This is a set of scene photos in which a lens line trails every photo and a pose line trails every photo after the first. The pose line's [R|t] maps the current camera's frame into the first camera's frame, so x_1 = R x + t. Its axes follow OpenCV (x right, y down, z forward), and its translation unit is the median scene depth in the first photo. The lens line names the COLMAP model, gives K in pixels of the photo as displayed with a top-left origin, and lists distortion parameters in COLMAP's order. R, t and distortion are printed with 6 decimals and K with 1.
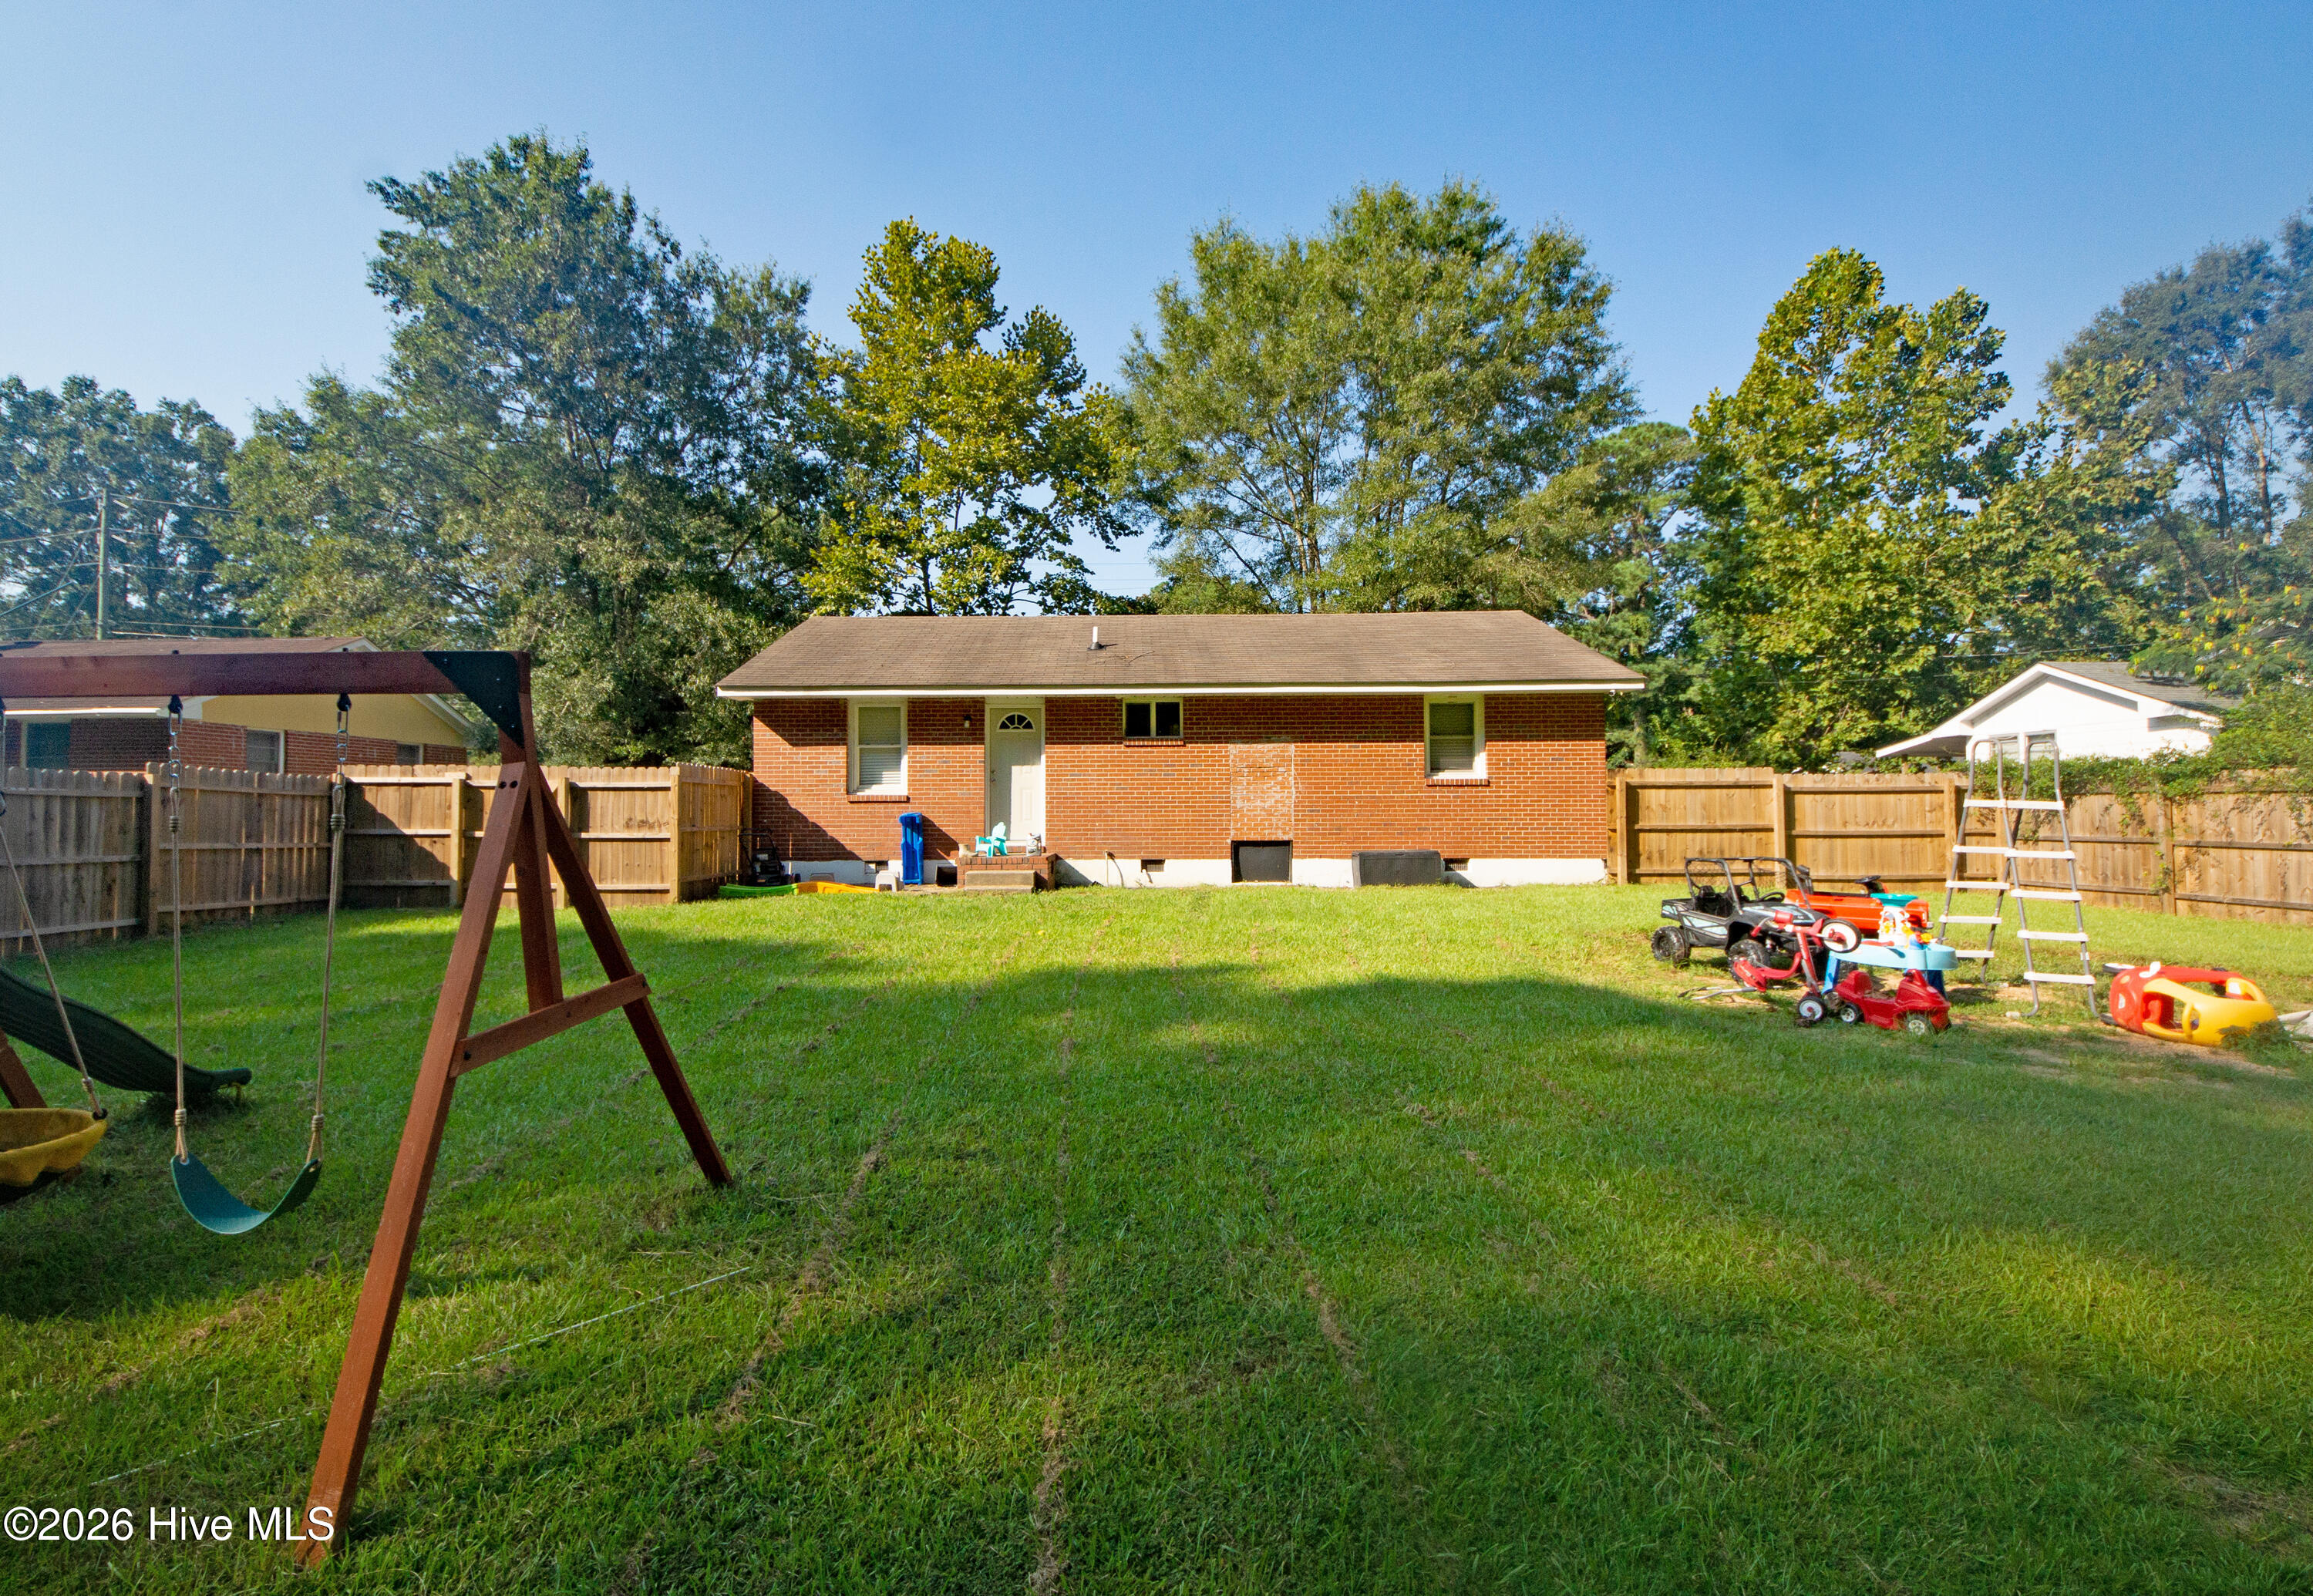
lens RADIAL K [[988.8, 0, 1156.1], [0, 988.8, 771.2], [0, 0, 1]] dist [0.002022, 0.000035]
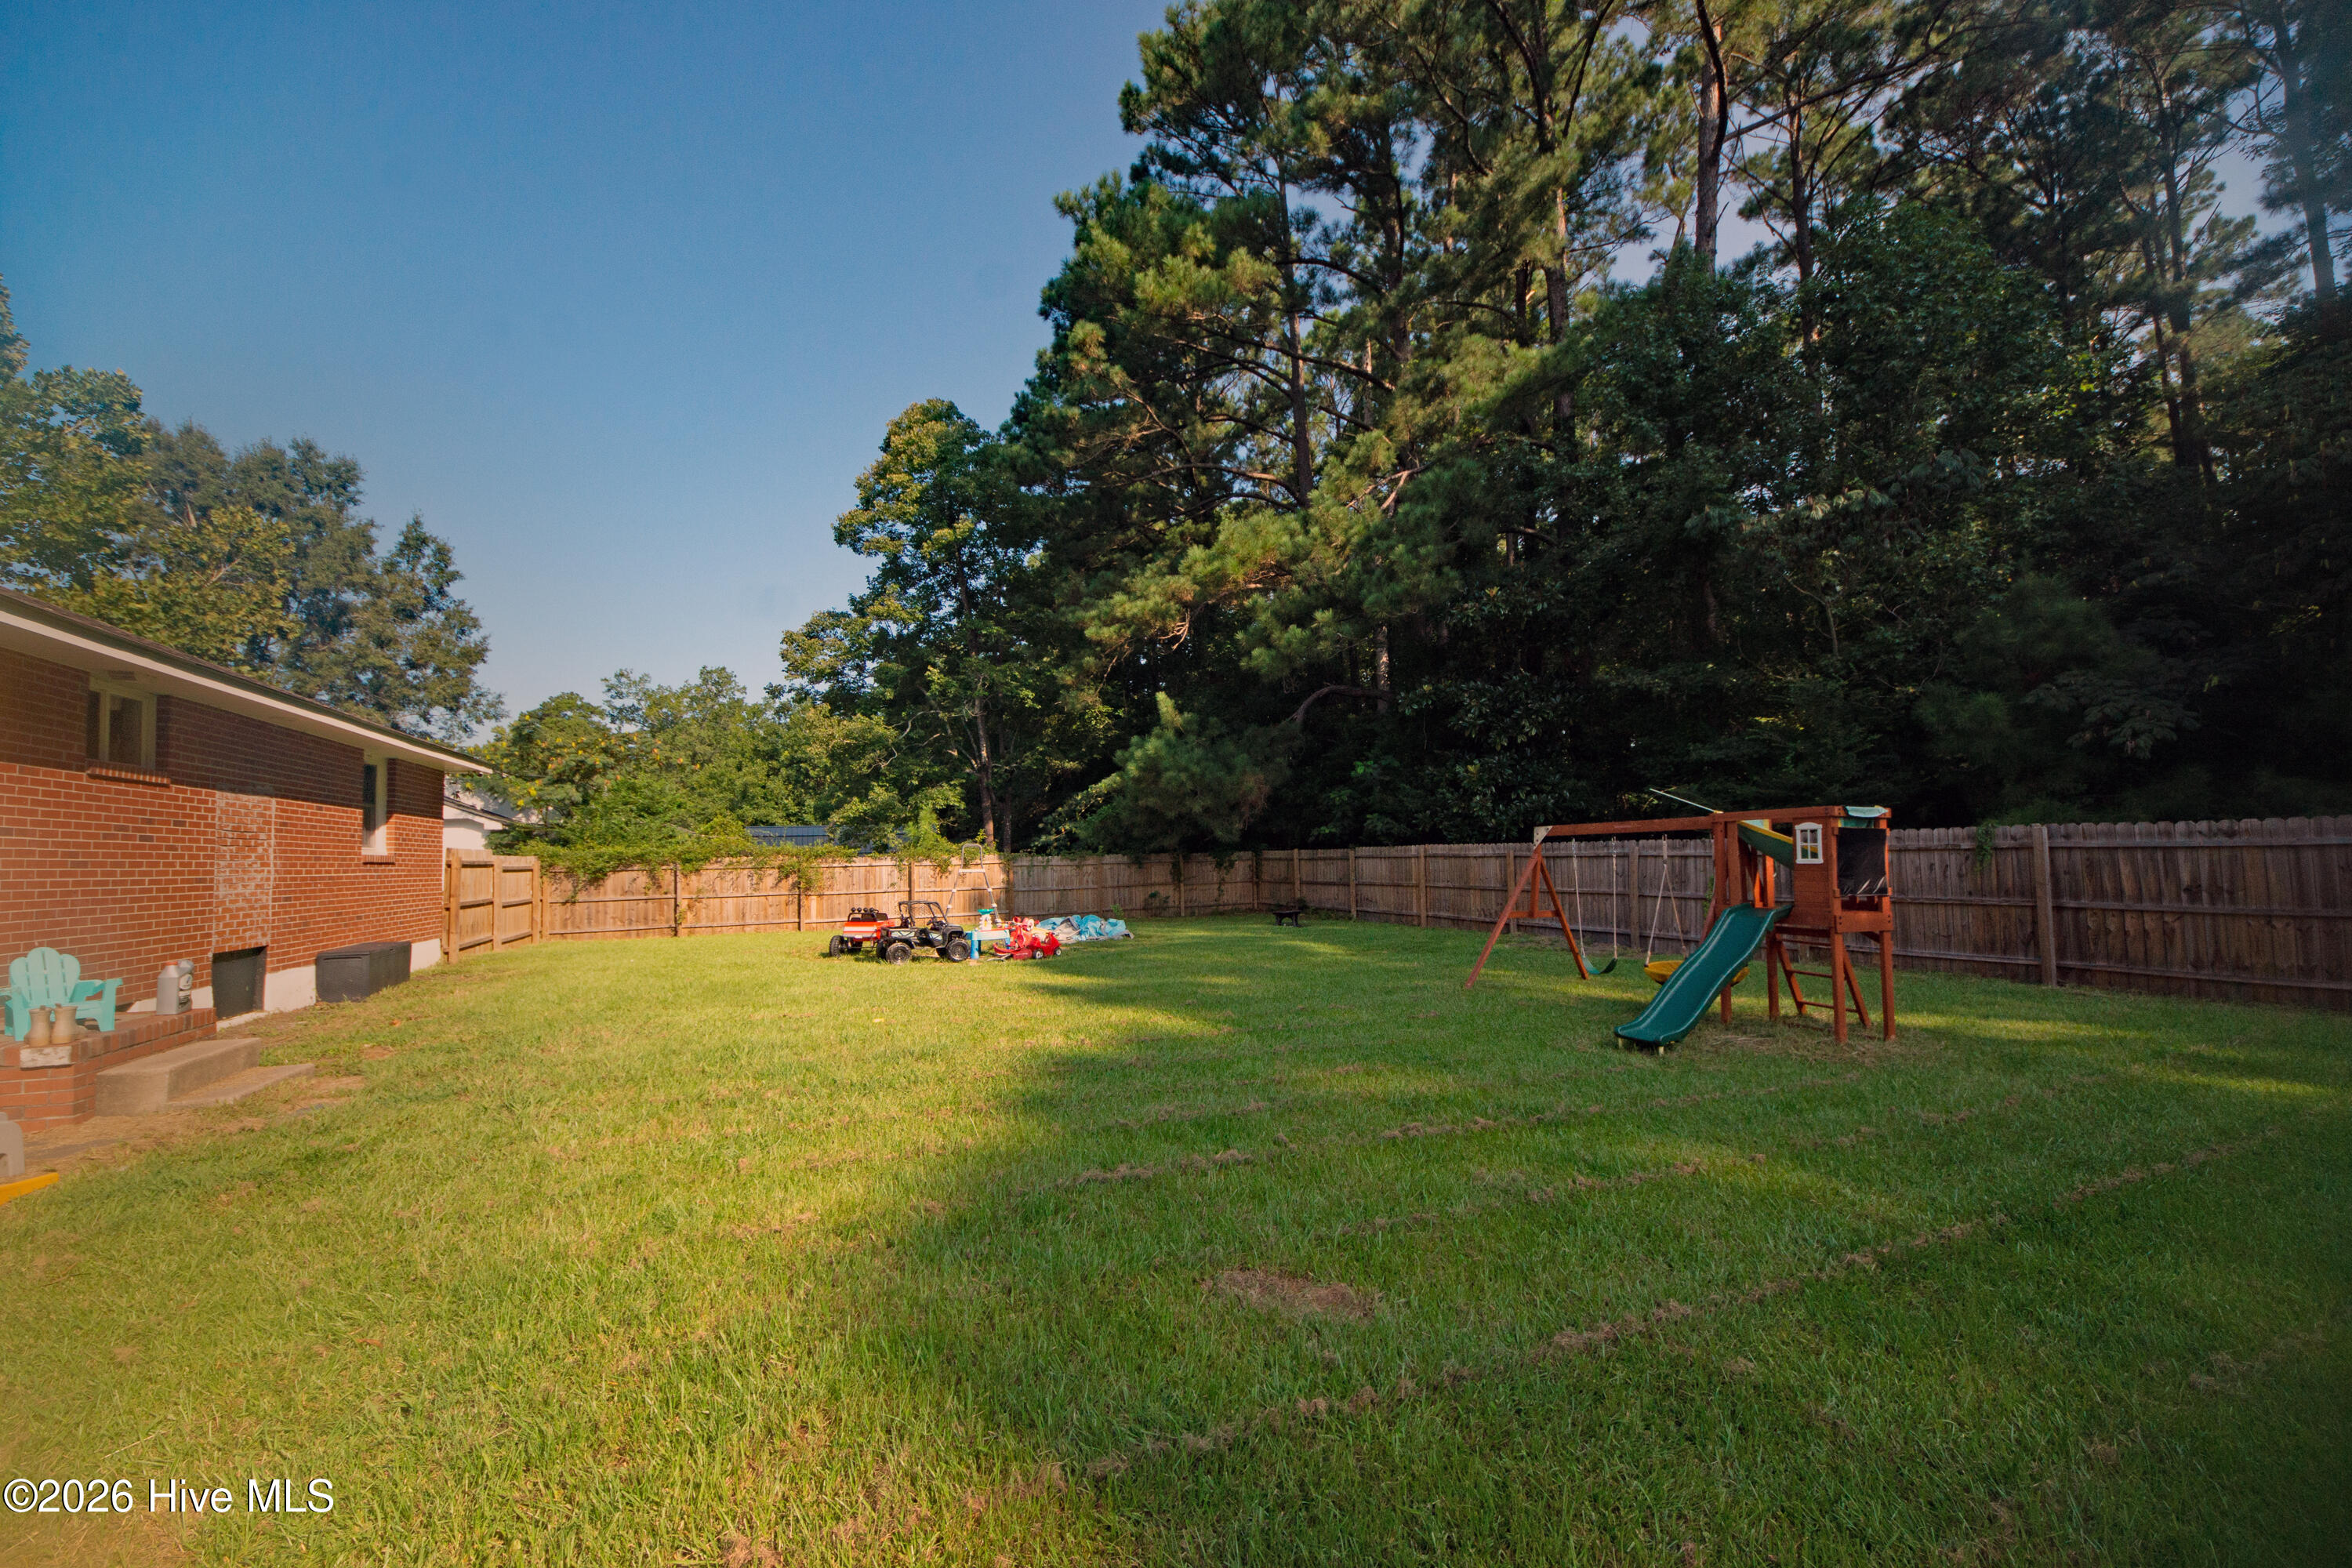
lens RADIAL K [[822.1, 0, 1171.6], [0, 822.1, 798.7], [0, 0, 1]] dist [0.027095, -0.025931]
pose [[-0.445999, 0.077719, 0.891653, -0.613121], [-0.003147, 0.996081, -0.088395, 0.019887], [-0.895028, -0.042230, -0.444006, 0.705371]]
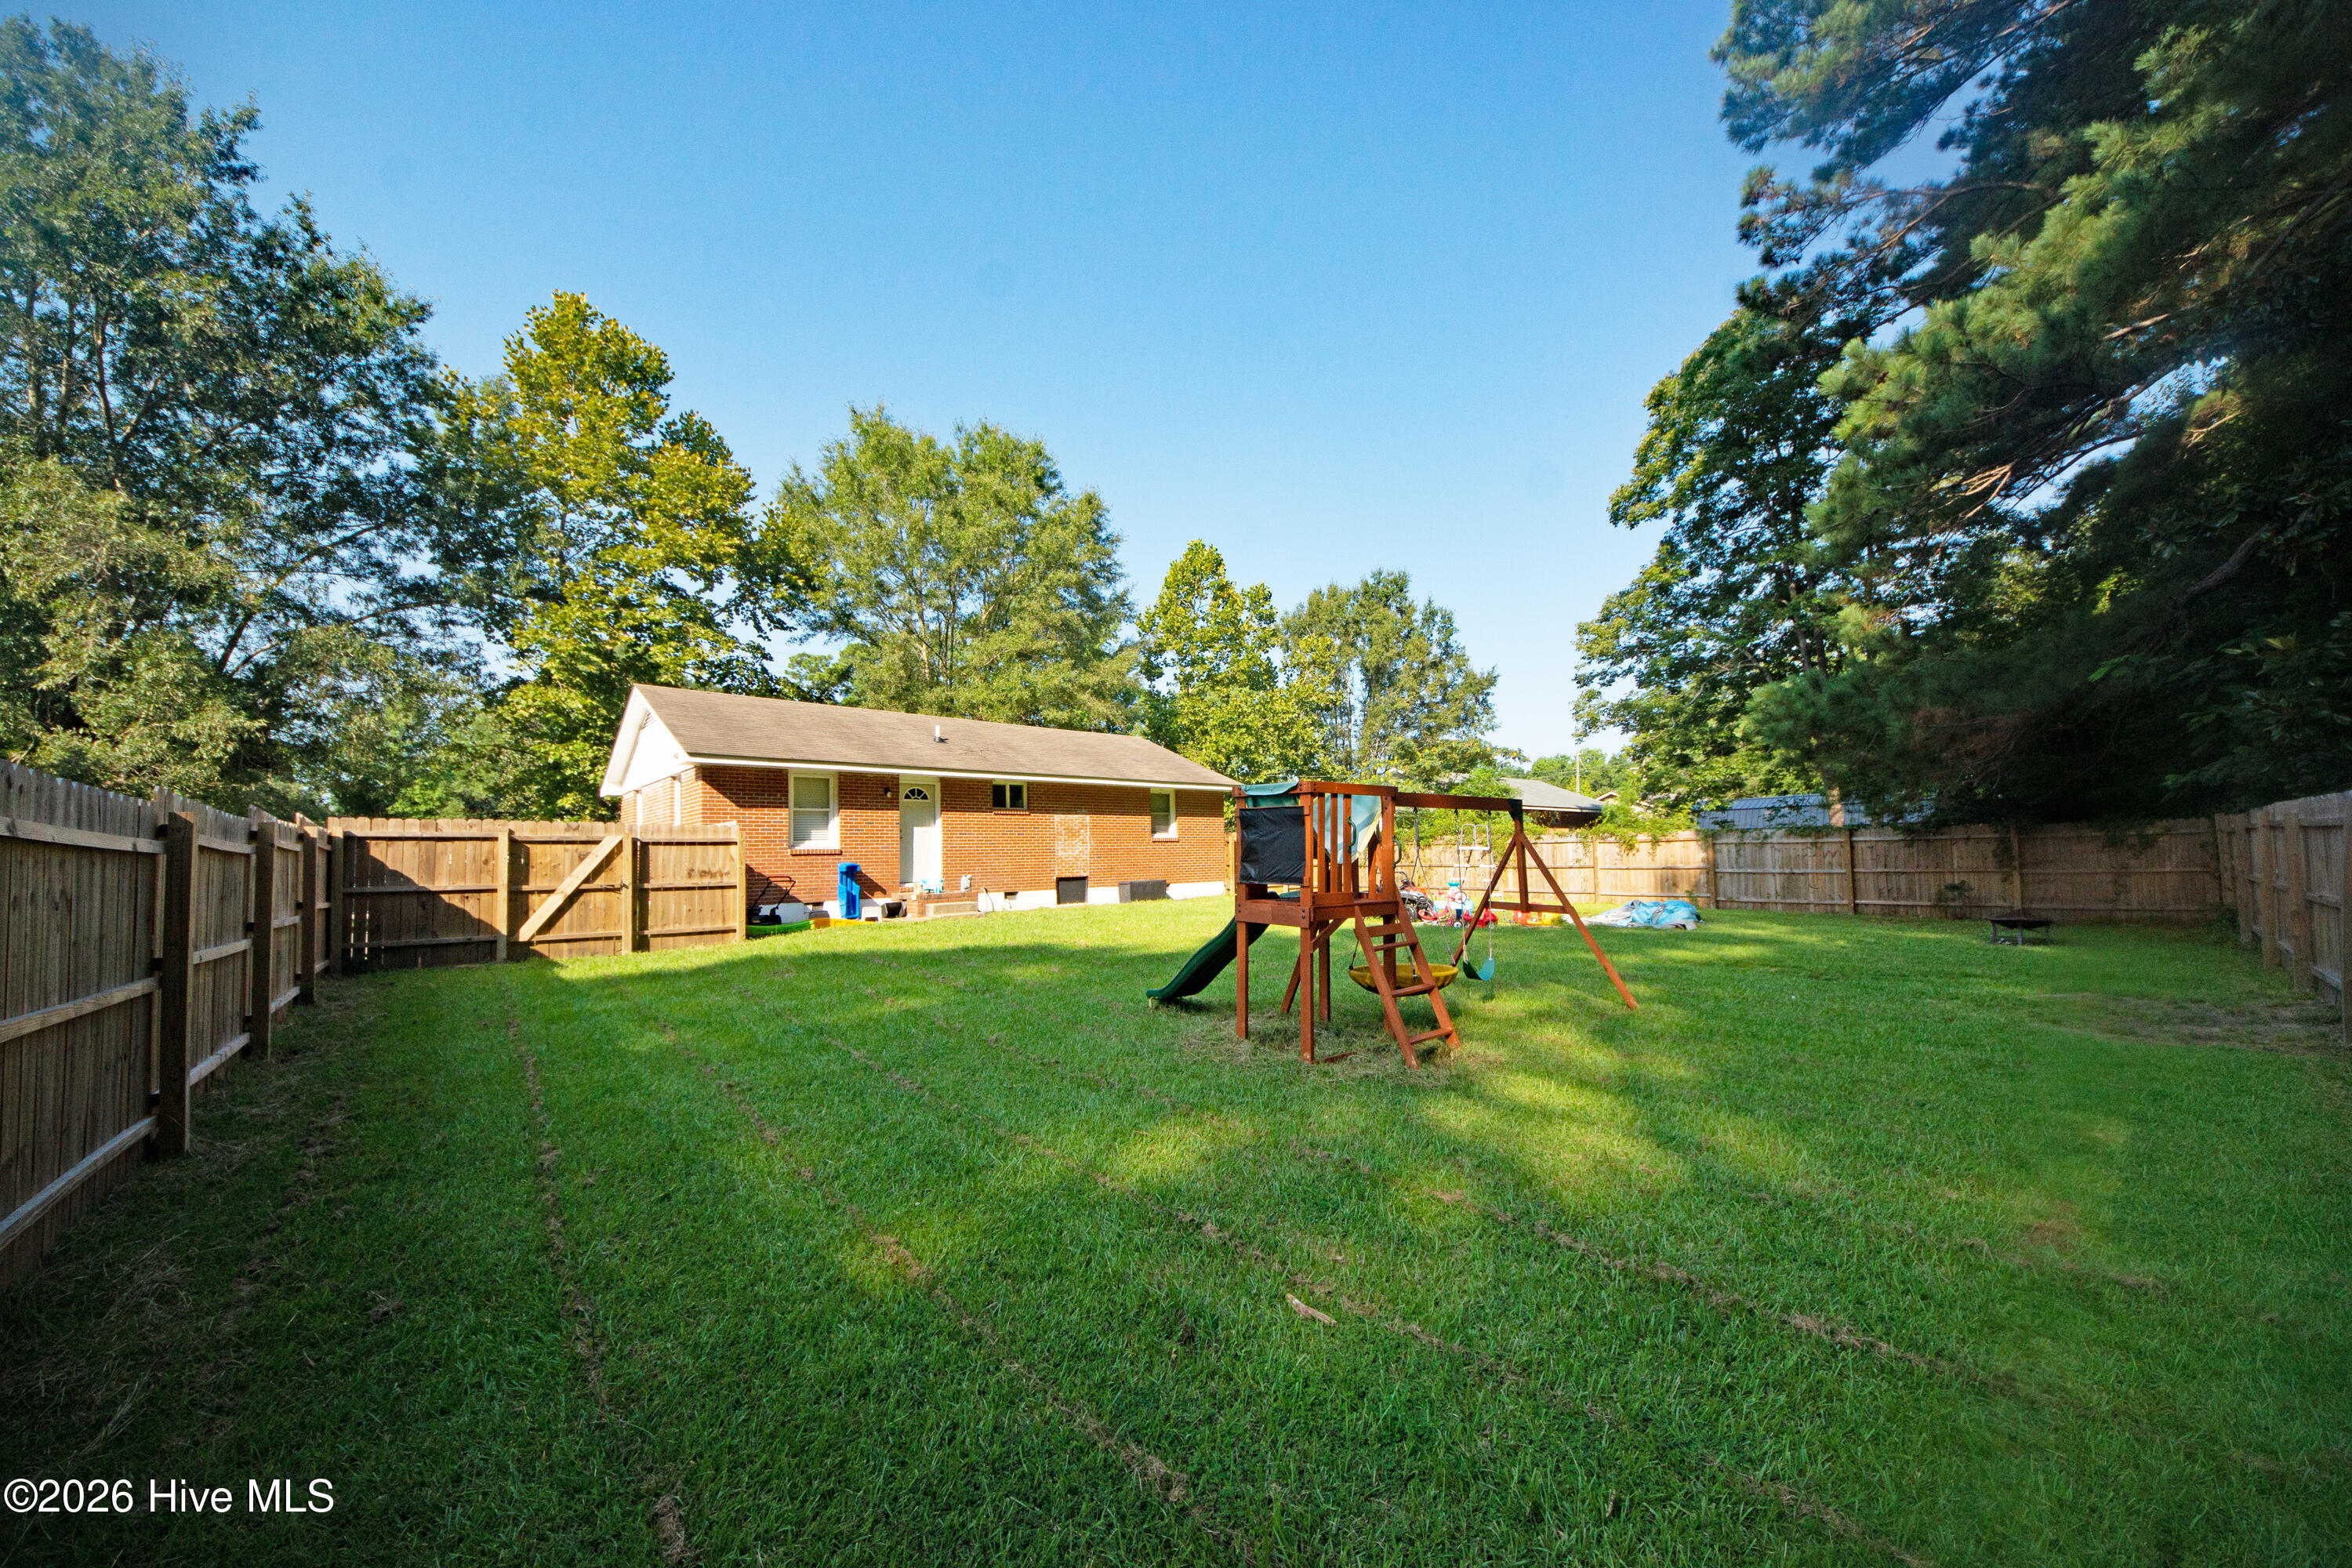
lens RADIAL K [[822.1, 0, 1171.6], [0, 822.1, 798.7], [0, 0, 1]] dist [0.027095, -0.025931]
pose [[0.734306, 0.036335, 0.677846, -0.659905], [-0.006729, 0.998907, -0.046256, 0.006017], [-0.678785, 0.029405, 0.733748, -0.062303]]
